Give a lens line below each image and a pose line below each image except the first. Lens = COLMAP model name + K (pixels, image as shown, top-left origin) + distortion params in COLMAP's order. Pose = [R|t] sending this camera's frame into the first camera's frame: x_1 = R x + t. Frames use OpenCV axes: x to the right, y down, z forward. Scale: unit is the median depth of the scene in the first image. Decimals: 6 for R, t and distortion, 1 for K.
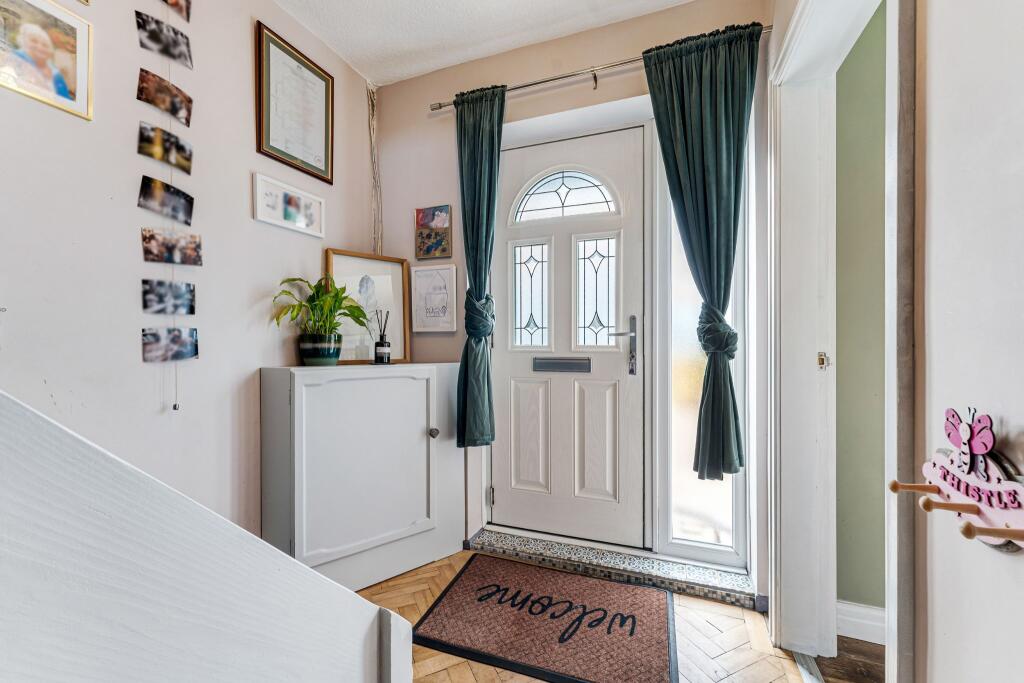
lens RADIAL K [[400.3, 0, 512.0], [0, 400.3, 341.5], [0, 0, 1]] dist [0.000658, 0.000074]
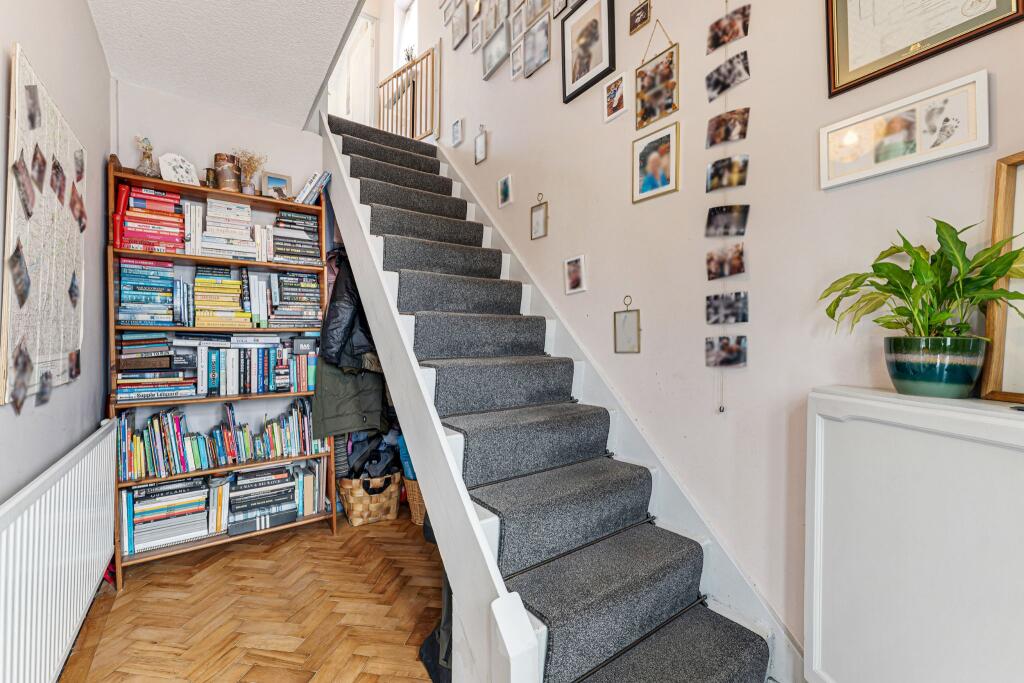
lens RADIAL K [[415.0, 0, 510.0], [0, 415.0, 349.5], [0, 0, 1]] dist [0.000228, 0.000150]
pose [[-0.543986, -0.005794, -0.839074, 0.413939], [-0.018521, 0.999815, 0.005104, 0.007375], [0.838890, 0.018317, -0.543993, 1.122079]]
